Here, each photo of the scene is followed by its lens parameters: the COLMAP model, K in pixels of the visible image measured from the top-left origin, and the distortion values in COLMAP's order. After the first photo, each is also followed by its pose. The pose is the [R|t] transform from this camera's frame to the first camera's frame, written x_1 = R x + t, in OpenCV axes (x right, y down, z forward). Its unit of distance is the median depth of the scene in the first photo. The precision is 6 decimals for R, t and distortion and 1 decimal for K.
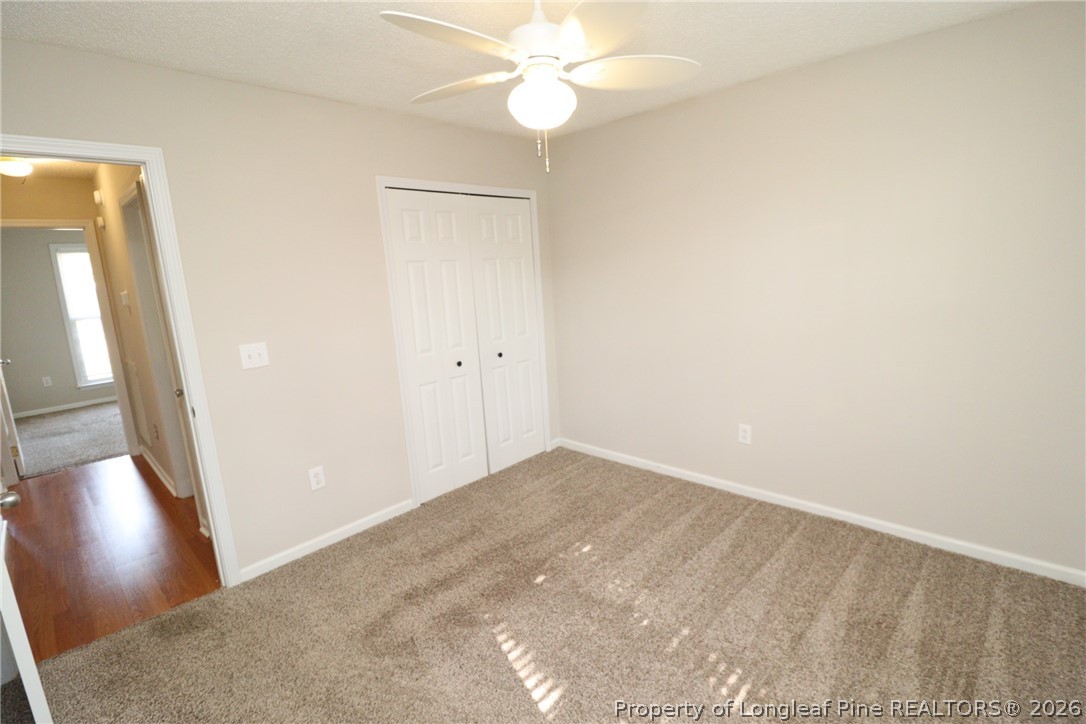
lens RADIAL K [[509.3, 0, 556.2], [0, 509.3, 360.0], [0, 0, 1]] dist [0.000376, -0.010148]
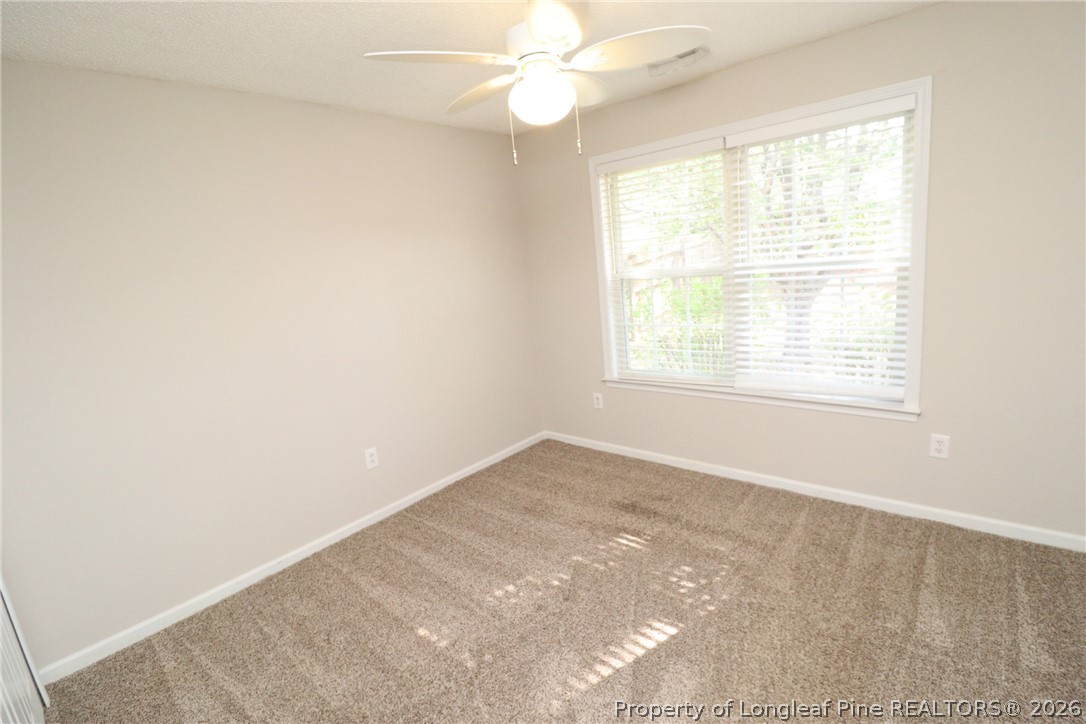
lens RADIAL K [[509.3, 0, 556.2], [0, 509.3, 360.0], [0, 0, 1]] dist [0.000376, -0.010148]
pose [[-0.053443, -0.137962, 0.988995, -0.711472], [0.276309, 0.949696, 0.147411, -0.097698], [-0.959582, 0.281146, -0.012634, 0.728883]]
